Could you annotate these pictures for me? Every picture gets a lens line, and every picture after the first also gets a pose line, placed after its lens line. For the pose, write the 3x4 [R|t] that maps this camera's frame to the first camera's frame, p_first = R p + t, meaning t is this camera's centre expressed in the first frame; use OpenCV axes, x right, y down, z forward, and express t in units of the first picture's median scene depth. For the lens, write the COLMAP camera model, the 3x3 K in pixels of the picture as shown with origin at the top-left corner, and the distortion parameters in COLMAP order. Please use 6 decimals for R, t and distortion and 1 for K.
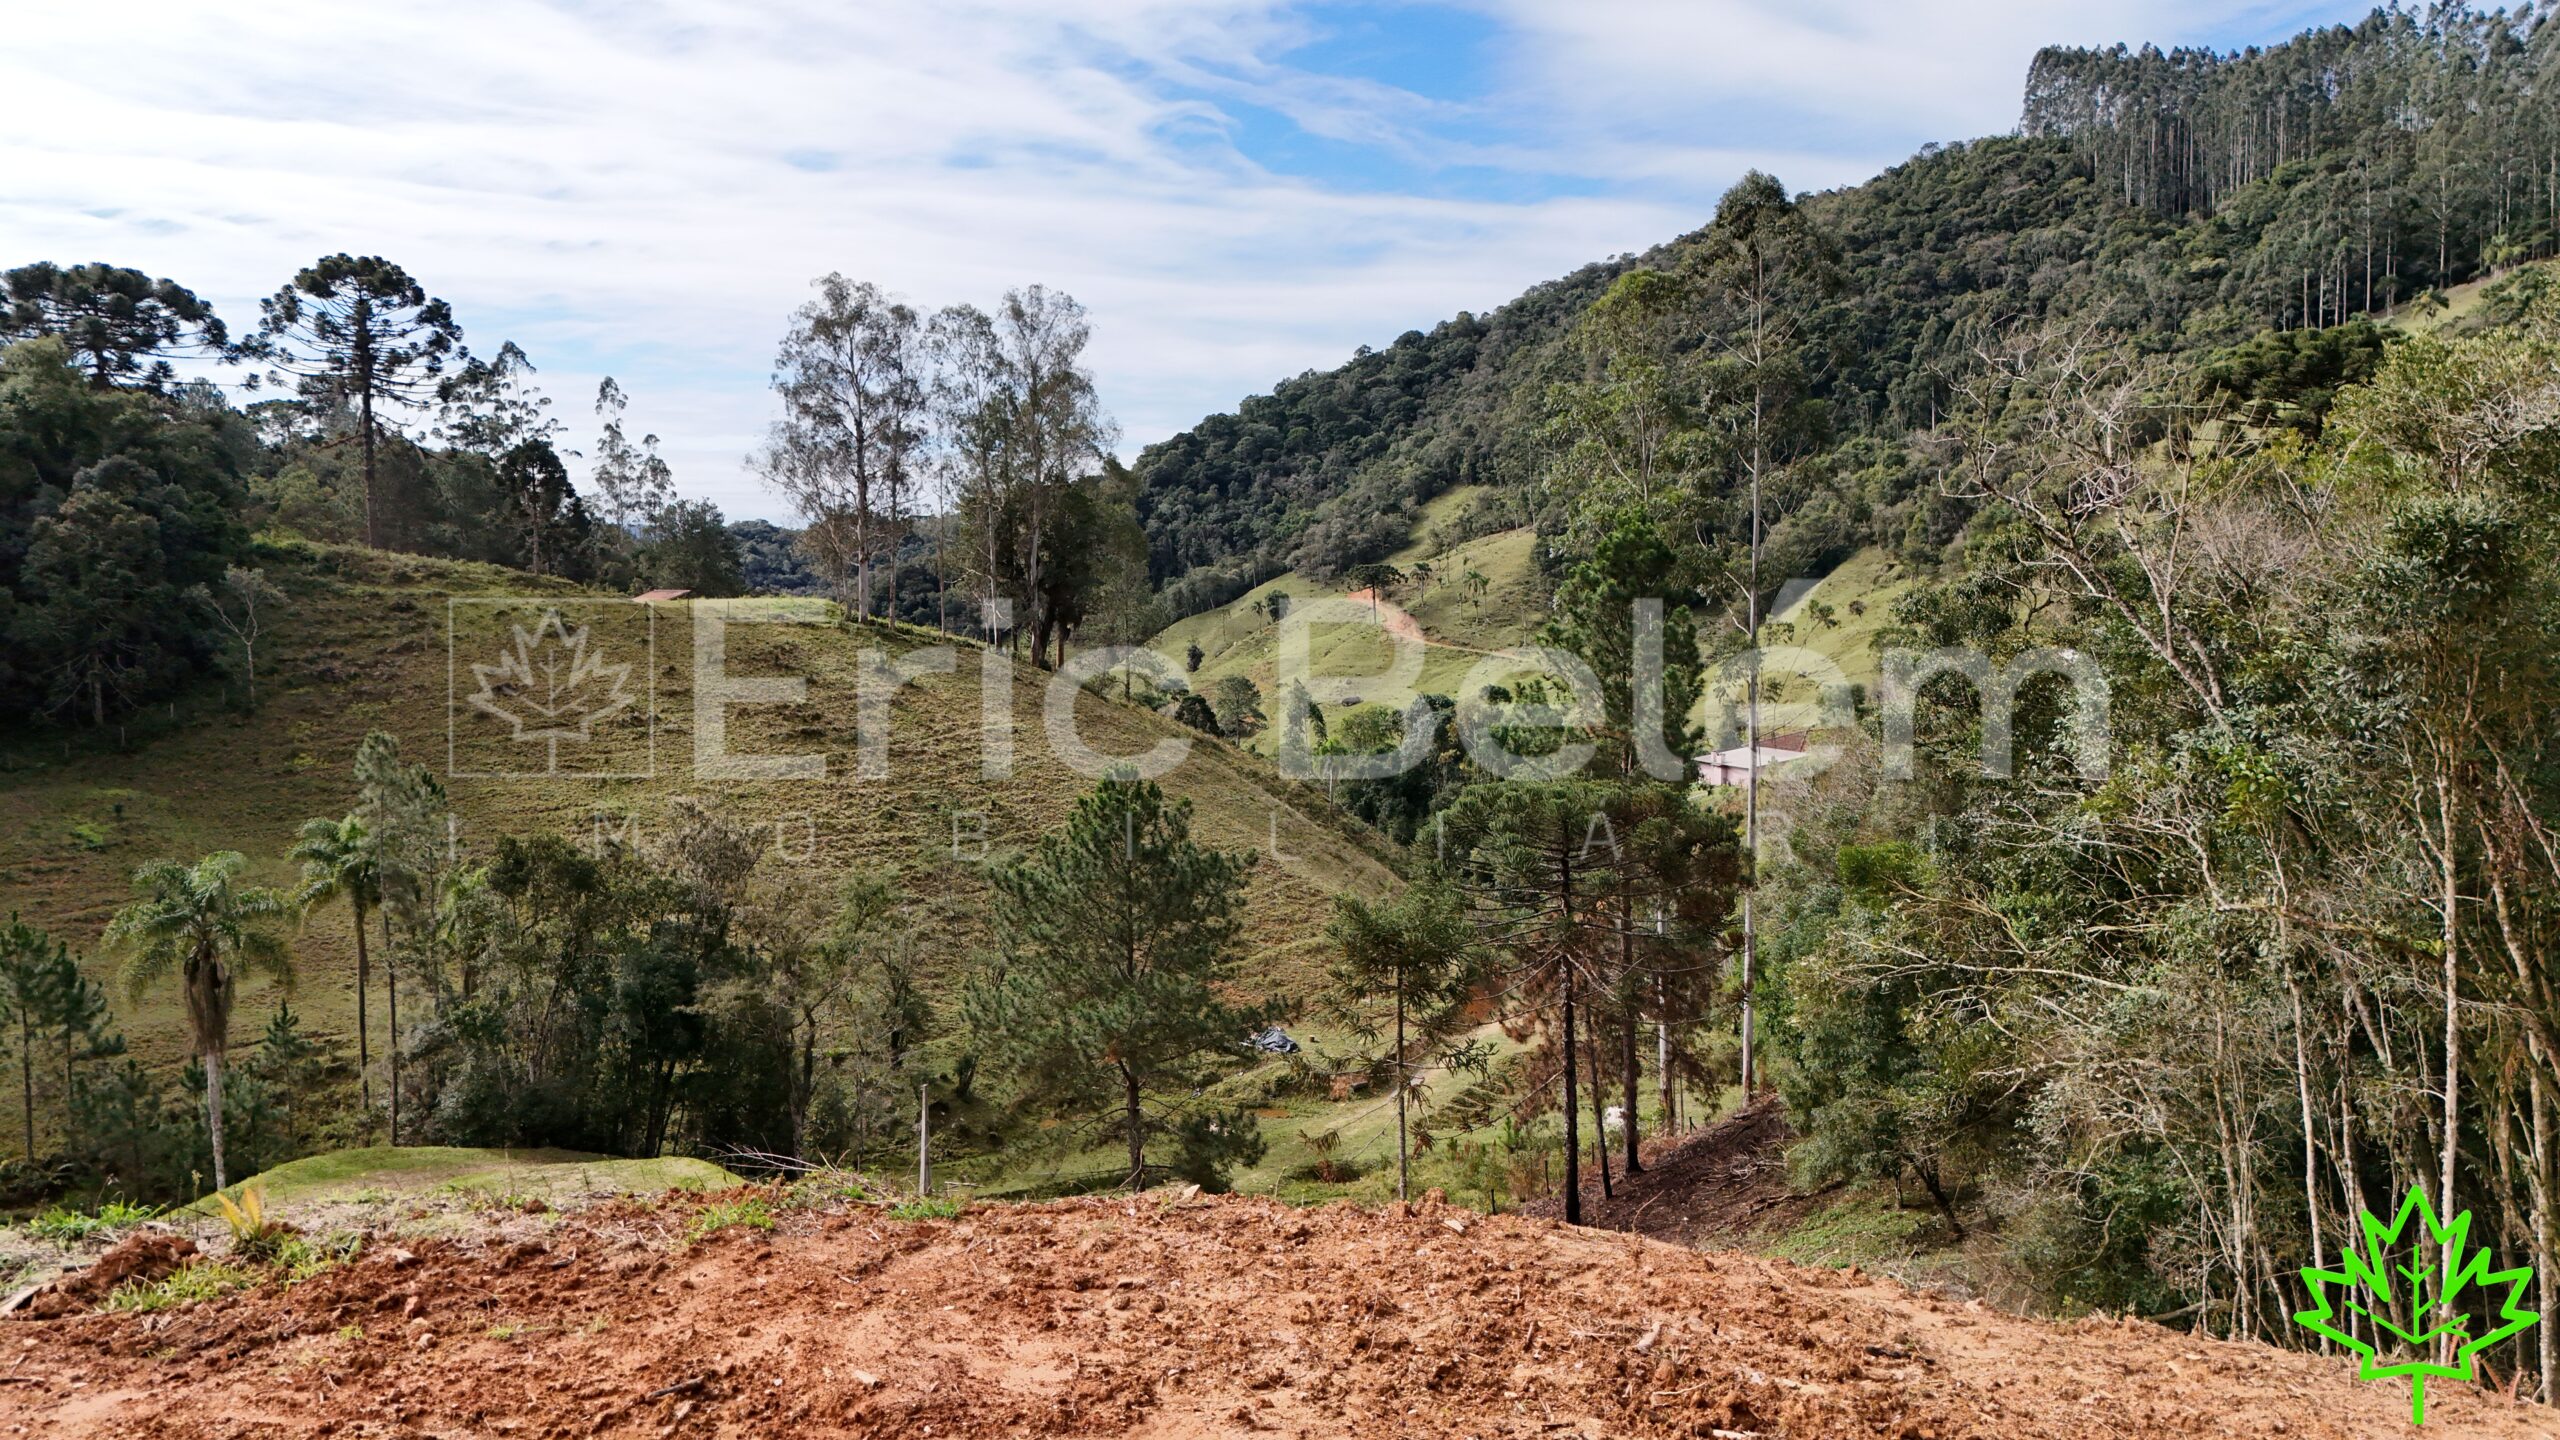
lens RADIAL K [[1886.3, 0, 1280.4], [0, 1886.3, 736.4], [0, 0, 1]] dist [0.059414, -0.045694]
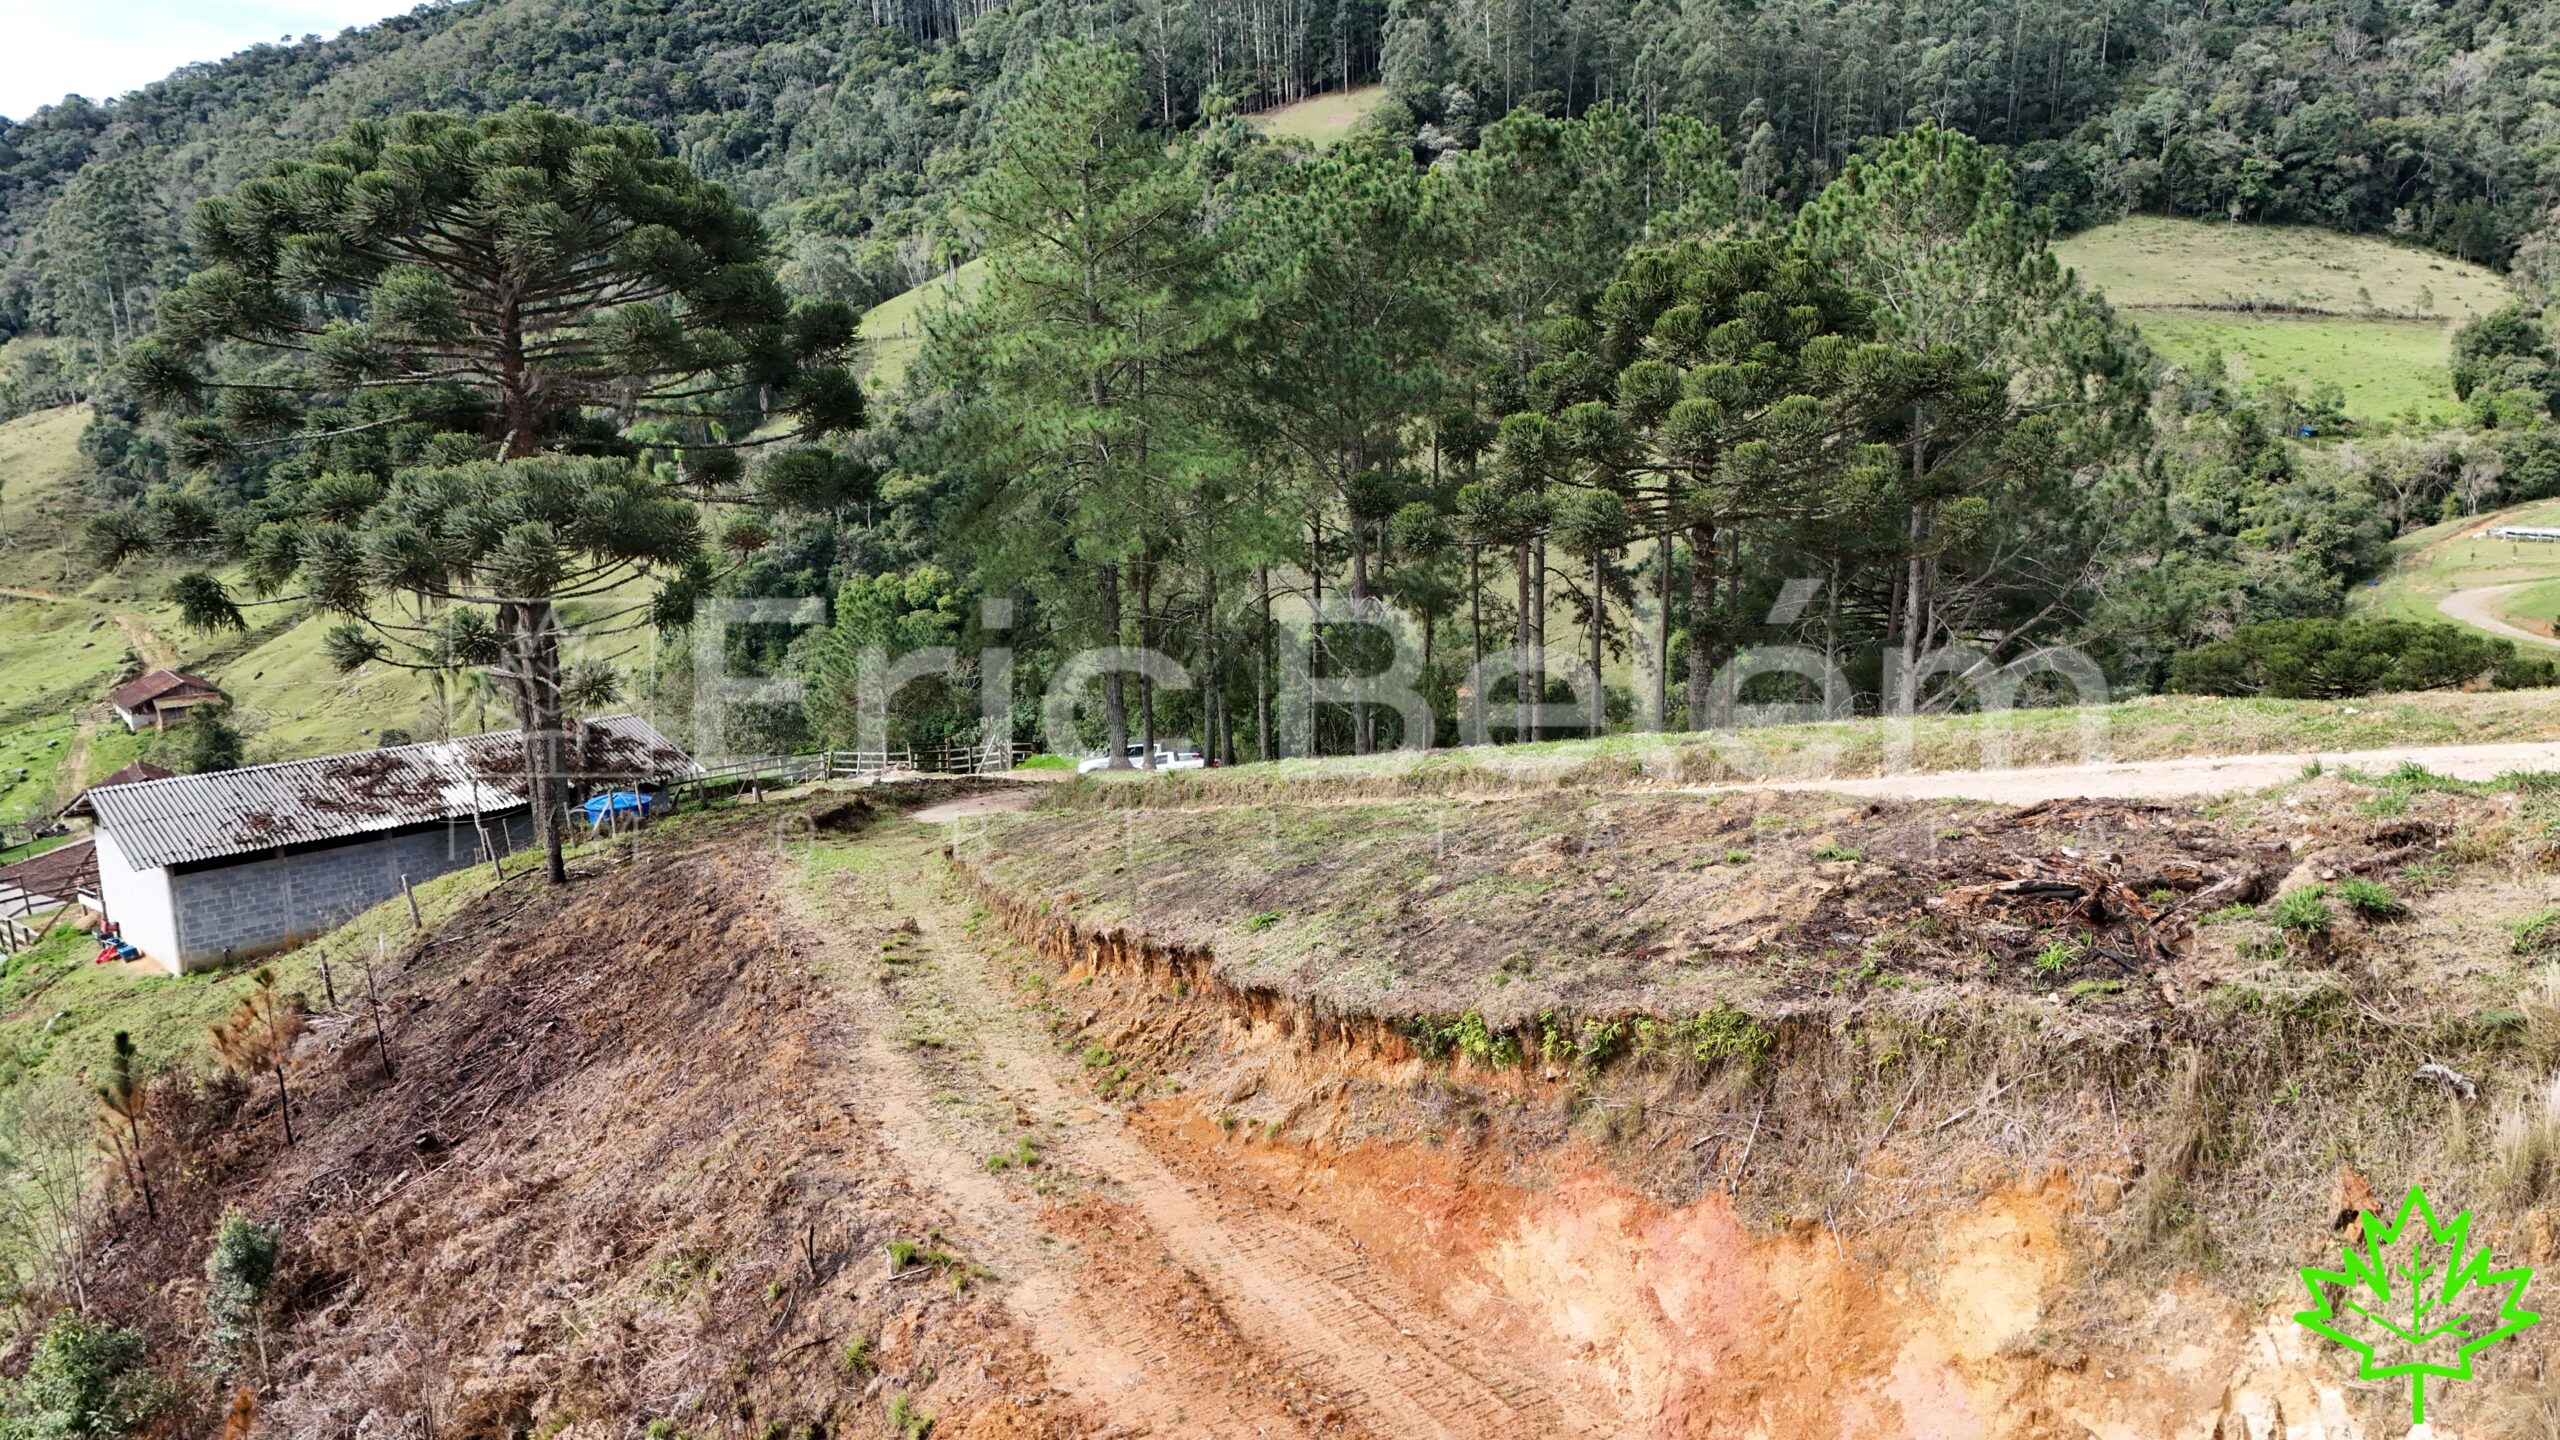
lens RADIAL K [[1886.3, 0, 1279.2], [0, 1886.3, 725.9], [0, 0, 1]] dist [0.059414, -0.045694]
pose [[0.848701, -0.105126, 0.518320, 0.164125], [0.064661, 0.993319, 0.095589, -0.038855], [-0.524906, -0.047611, 0.849828, 0.195924]]
